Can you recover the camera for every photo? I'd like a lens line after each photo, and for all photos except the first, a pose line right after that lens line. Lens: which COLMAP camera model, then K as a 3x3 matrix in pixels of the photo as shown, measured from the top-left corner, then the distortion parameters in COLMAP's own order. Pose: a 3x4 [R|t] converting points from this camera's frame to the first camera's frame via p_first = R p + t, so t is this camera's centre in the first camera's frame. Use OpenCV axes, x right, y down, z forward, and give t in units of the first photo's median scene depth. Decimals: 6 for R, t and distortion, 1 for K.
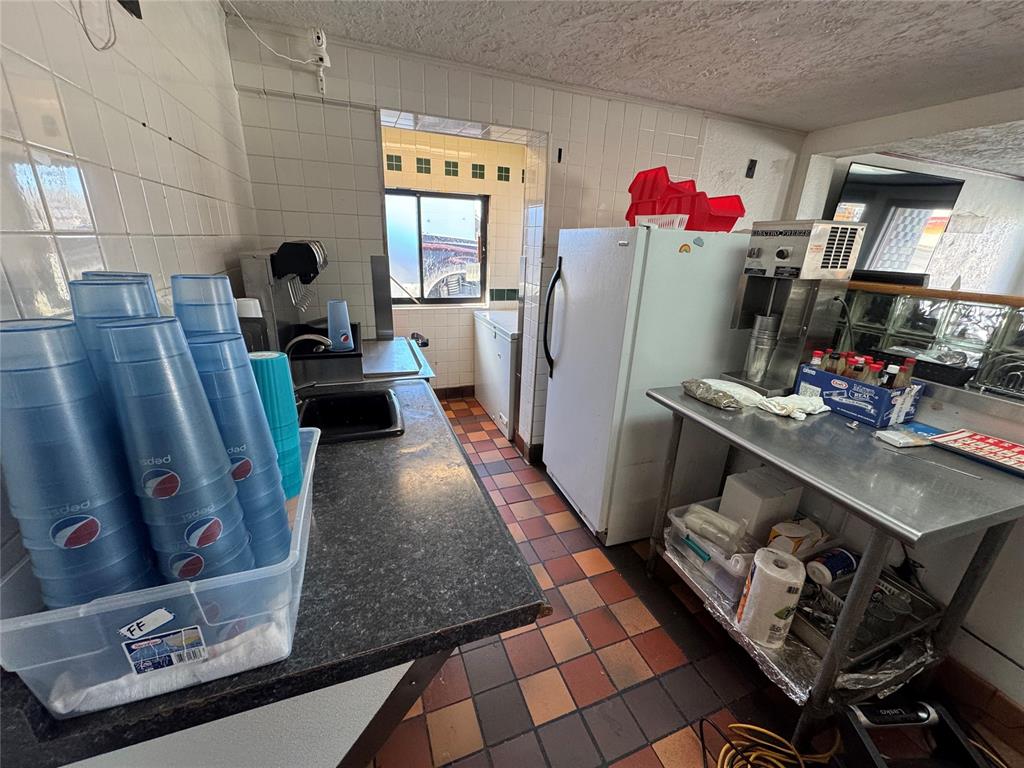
lens RADIAL K [[404.7, 0, 513.8], [0, 404.7, 384.8], [0, 0, 1]] dist [-0.003055, 0.000458]
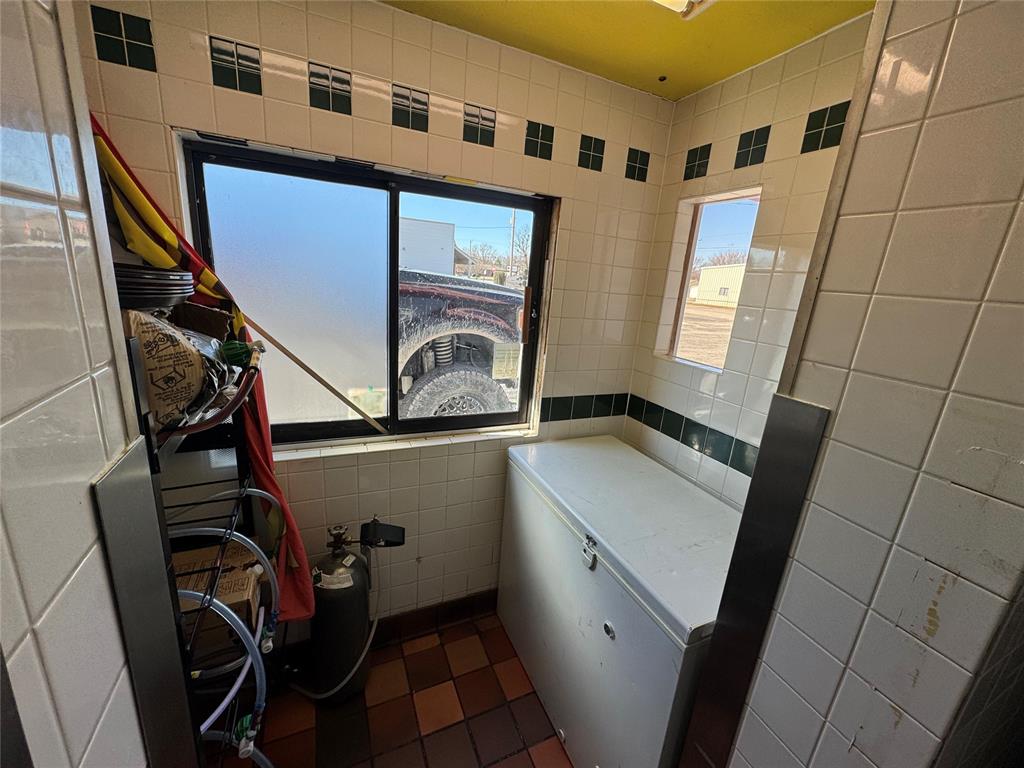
lens RADIAL K [[404.7, 0, 512.4], [0, 404.7, 381.5], [0, 0, 1]] dist [-0.003055, 0.000458]
pose [[0.997535, 0.026039, 0.065158, -0.134017], [-0.020168, 0.995809, -0.089202, -0.230333], [-0.067208, 0.087668, 0.993880, 0.585671]]
